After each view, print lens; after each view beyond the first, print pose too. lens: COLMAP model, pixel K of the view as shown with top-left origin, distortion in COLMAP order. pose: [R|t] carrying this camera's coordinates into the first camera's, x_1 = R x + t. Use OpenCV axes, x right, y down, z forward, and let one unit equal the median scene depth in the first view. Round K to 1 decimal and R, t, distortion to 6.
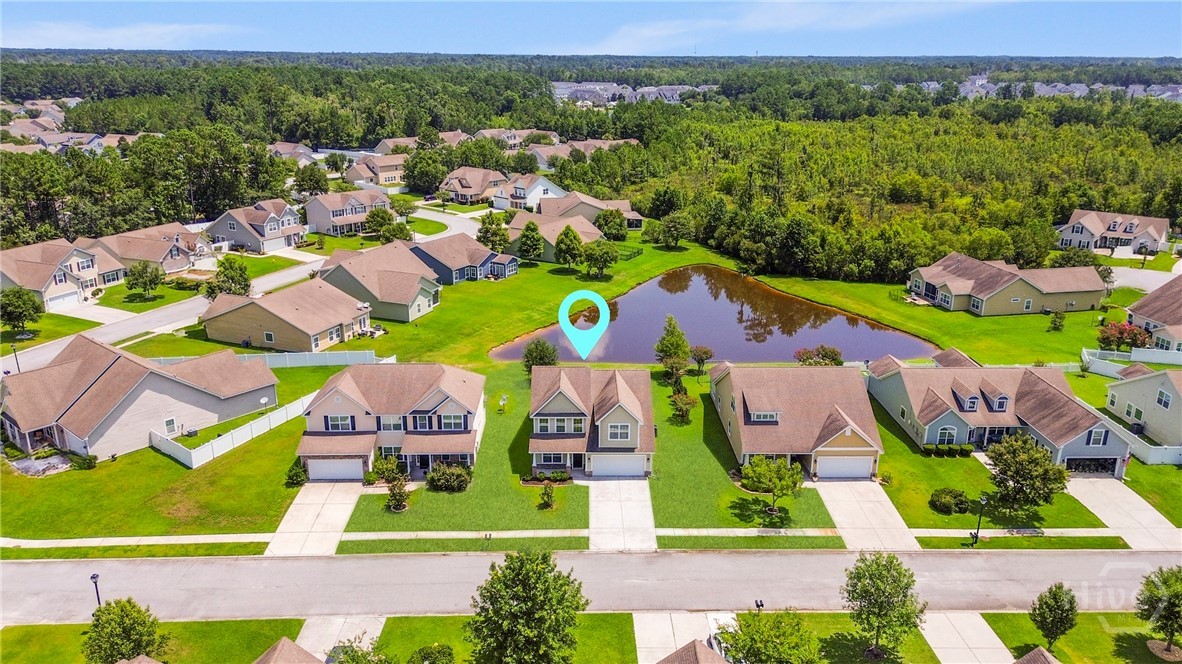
lens RADIAL K [[839.4, 0, 591.0], [0, 839.4, 332.0], [0, 0, 1]] dist [0.083007, -0.096594]
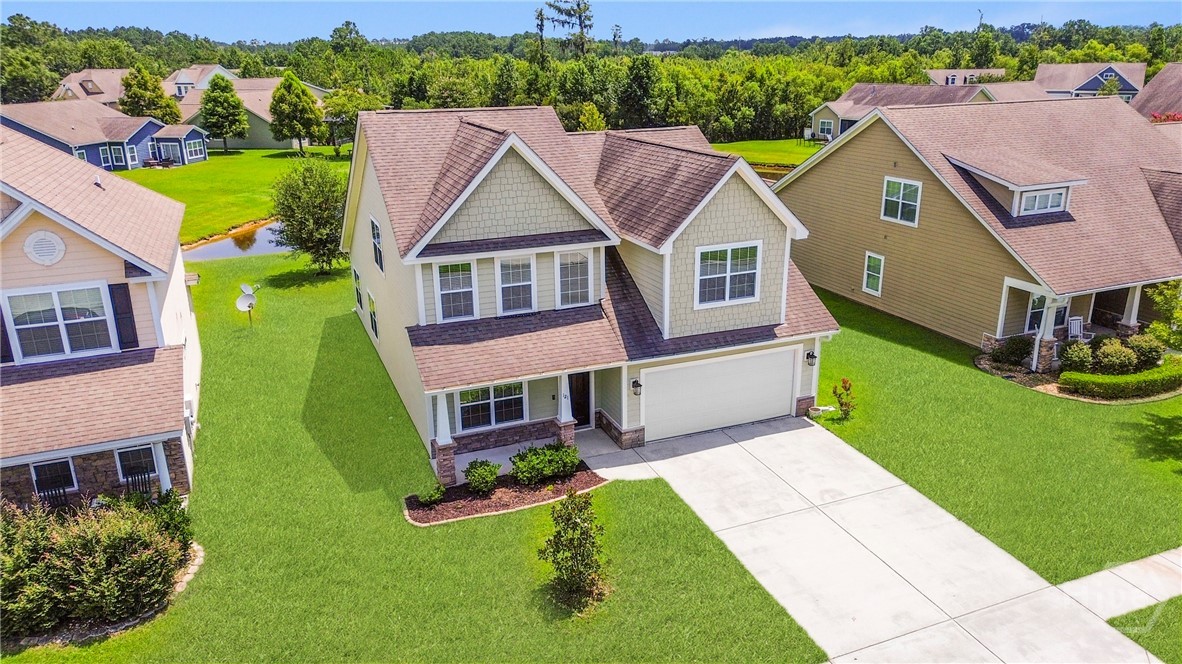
lens RADIAL K [[839.4, 0, 591.0], [0, 839.4, 332.0], [0, 0, 1]] dist [0.083007, -0.096594]
pose [[0.931943, -0.131483, 0.337926, -0.108388], [0.129176, 0.991185, 0.029415, 0.121617], [-0.338815, 0.016239, 0.940713, 0.731082]]
